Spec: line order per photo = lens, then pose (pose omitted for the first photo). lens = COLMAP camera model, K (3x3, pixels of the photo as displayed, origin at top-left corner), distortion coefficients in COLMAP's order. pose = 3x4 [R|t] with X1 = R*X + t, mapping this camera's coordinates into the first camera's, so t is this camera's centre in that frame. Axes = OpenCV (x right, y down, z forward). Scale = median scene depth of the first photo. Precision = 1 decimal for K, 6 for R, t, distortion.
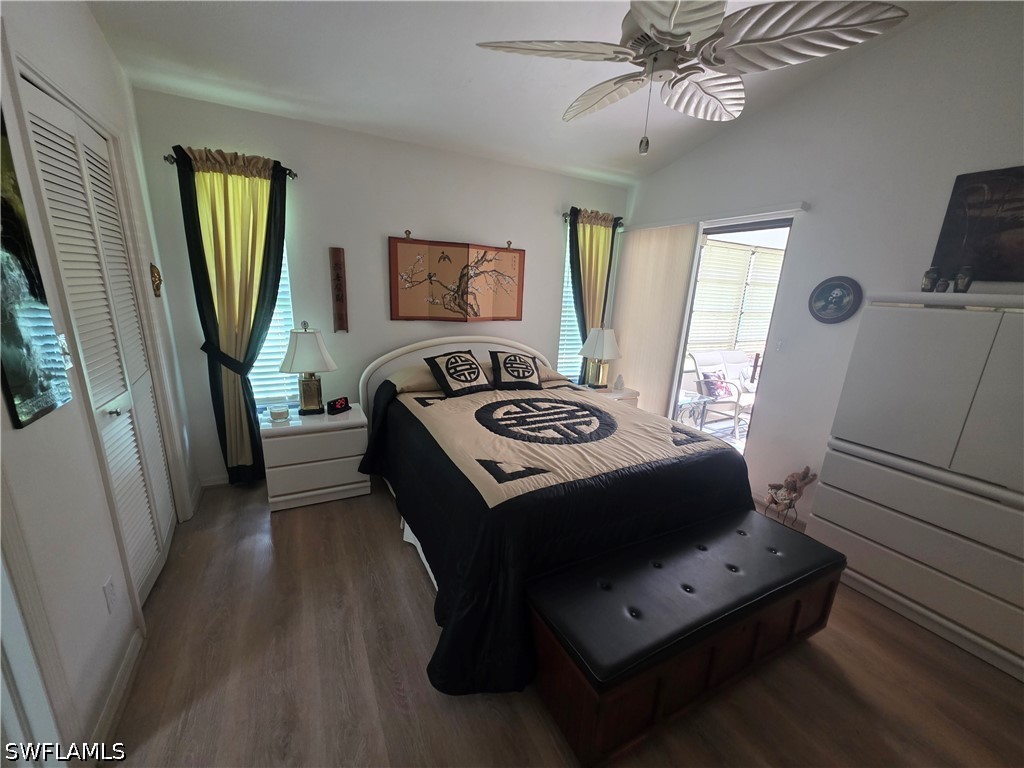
lens RADIAL K [[403.2, 0, 511.5], [0, 403.2, 389.5], [0, 0, 1]] dist [0.001313, -0.000674]
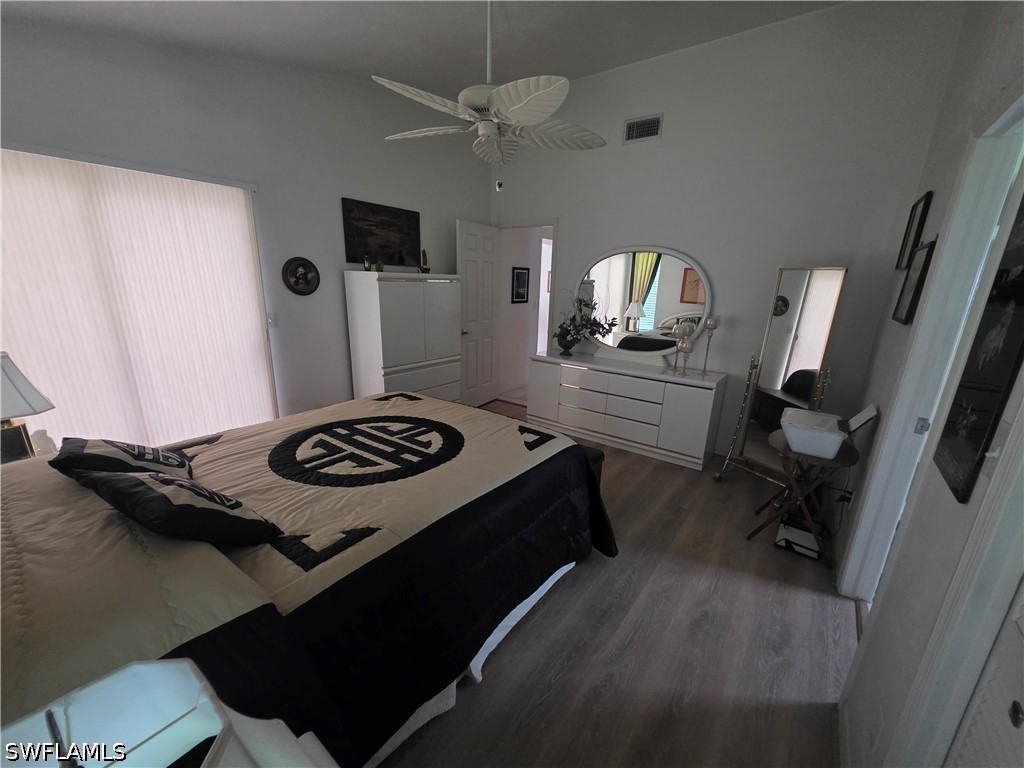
lens RADIAL K [[403.2, 0, 513.1], [0, 403.2, 388.3], [0, 0, 1]] dist [0.001313, -0.000674]
pose [[-0.411327, -0.293150, 0.863060, -0.720382], [0.177458, 0.902996, 0.391290, -0.309113], [-0.894046, 0.314105, -0.319405, 1.014521]]
